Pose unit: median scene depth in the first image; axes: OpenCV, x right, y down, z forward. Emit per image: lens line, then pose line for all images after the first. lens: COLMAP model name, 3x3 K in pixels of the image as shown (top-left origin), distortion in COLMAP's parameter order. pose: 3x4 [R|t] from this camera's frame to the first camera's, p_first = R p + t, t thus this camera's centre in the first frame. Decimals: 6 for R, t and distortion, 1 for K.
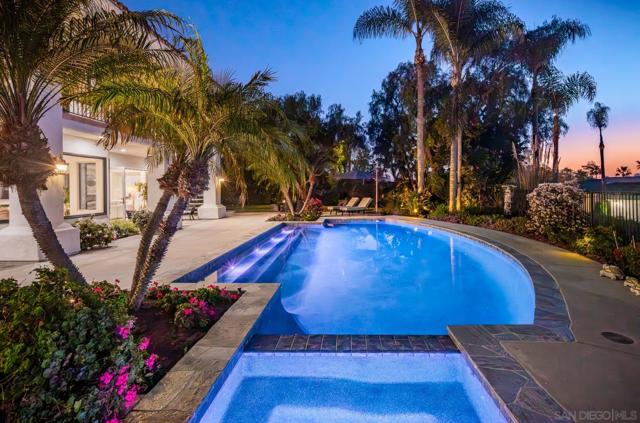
lens RADIAL K [[316.1, 0, 328.1], [0, 316.1, 190.4], [0, 0, 1]] dist [0.003371, 0.000246]
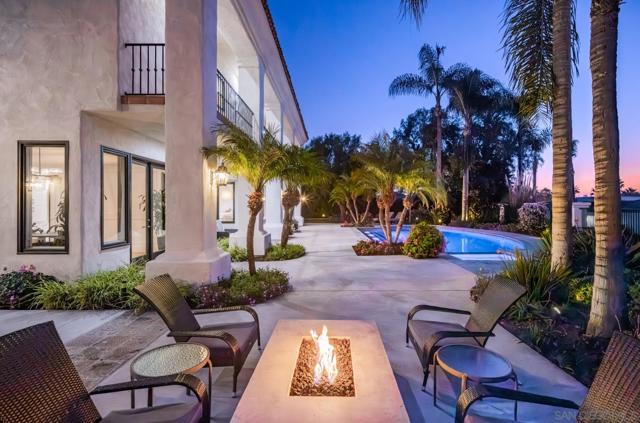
lens RADIAL K [[316.1, 0, 321.0], [0, 316.1, 205.8], [0, 0, 1]] dist [0.003371, 0.000246]
pose [[0.999672, 0.005780, 0.024965, -0.256002], [-0.005677, 0.999975, -0.004175, 0.003337], [-0.024988, 0.004032, 0.999680, -0.370080]]
